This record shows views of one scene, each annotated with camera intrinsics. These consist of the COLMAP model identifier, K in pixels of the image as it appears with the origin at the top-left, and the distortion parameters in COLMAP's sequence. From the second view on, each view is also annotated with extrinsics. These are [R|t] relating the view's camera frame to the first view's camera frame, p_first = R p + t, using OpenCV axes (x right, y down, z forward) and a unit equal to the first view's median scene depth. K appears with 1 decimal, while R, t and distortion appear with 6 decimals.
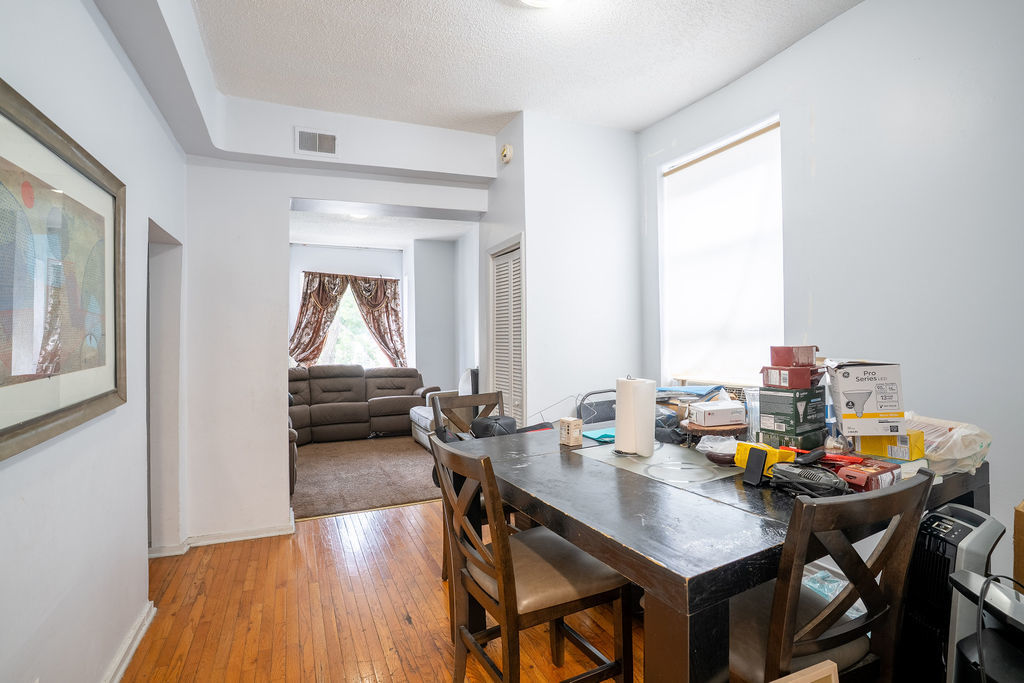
lens RADIAL K [[504.6, 0, 512.0], [0, 504.6, 341.5], [0, 0, 1]] dist [-0.106245, -0.000014]
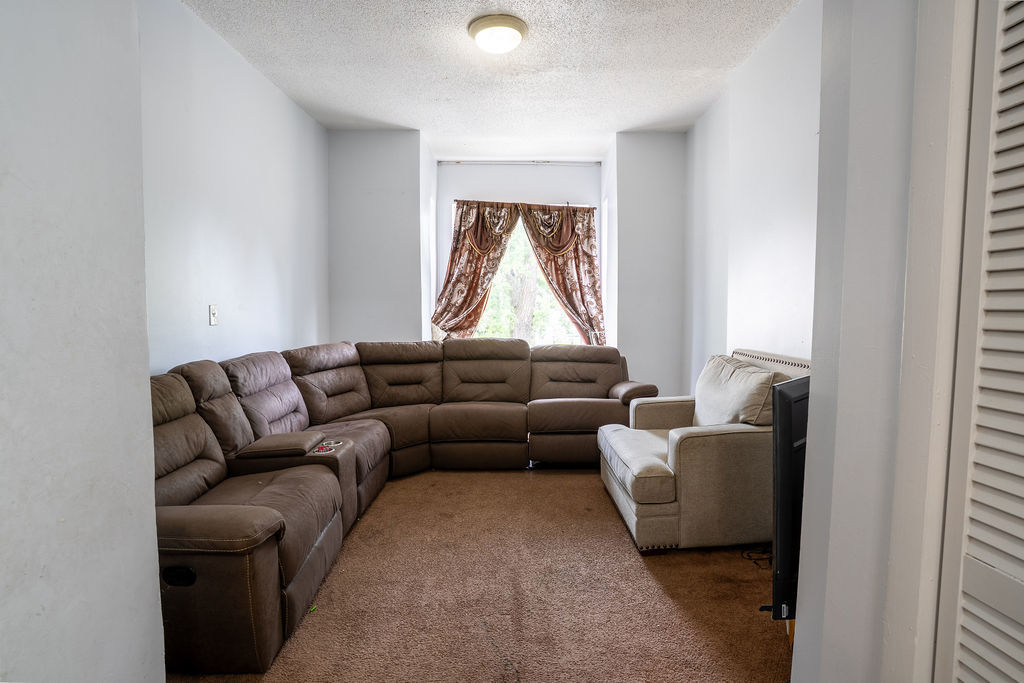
lens RADIAL K [[504.6, 0, 512.0], [0, 504.6, 341.5], [0, 0, 1]] dist [-0.106245, -0.000014]
pose [[0.912835, 0.035853, -0.406752, -0.058567], [-0.009931, 0.997792, 0.065663, 0.007774], [0.408208, -0.055900, 0.911176, 0.379906]]
